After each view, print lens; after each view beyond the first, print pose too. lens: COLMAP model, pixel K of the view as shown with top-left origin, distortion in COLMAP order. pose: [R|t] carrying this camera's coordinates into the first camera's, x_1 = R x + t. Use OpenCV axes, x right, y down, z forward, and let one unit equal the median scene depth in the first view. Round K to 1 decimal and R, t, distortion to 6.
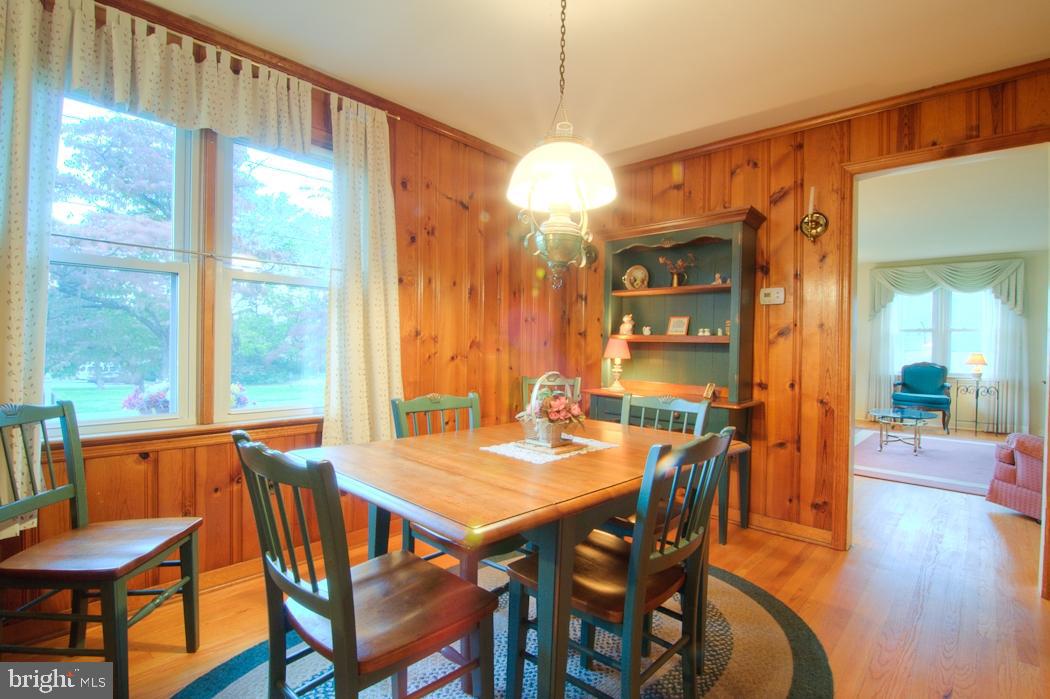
lens RADIAL K [[503.3, 0, 522.7], [0, 503.3, 347.0], [0, 0, 1]] dist [-0.013512, -0.002976]
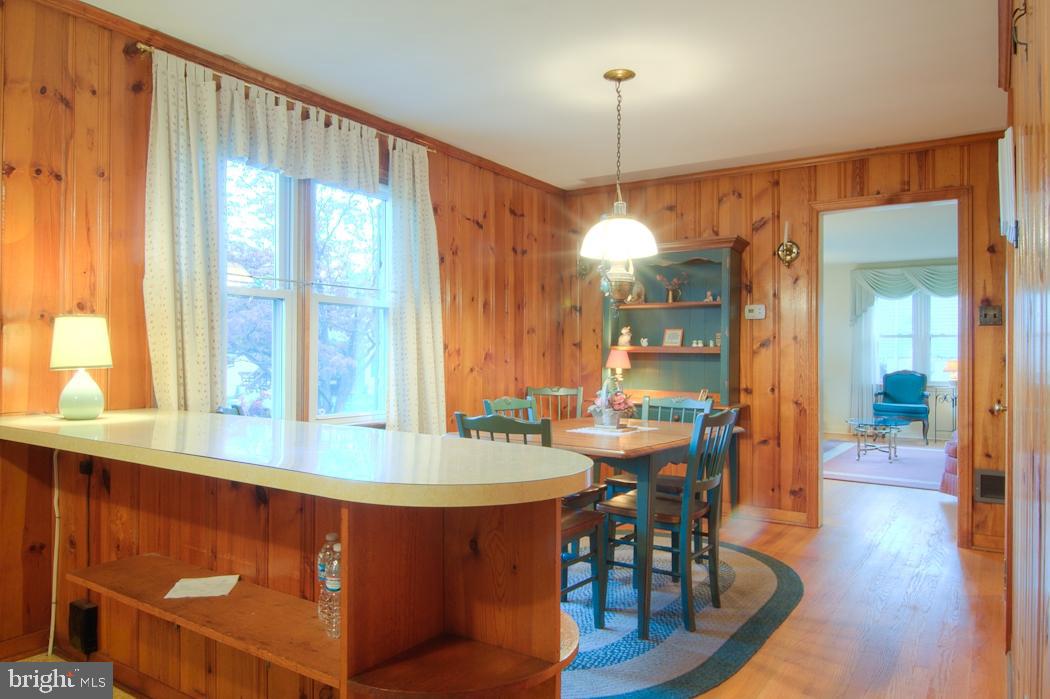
lens RADIAL K [[713.4, 0, 523.4], [0, 713.4, 345.7], [0, 0, 1]] dist [0.003153, 0.000576]
pose [[0.987626, -0.006491, 0.156694, -0.286578], [0.008843, 0.999858, -0.014318, -0.006053], [-0.156579, 0.015526, 0.987543, -0.535762]]
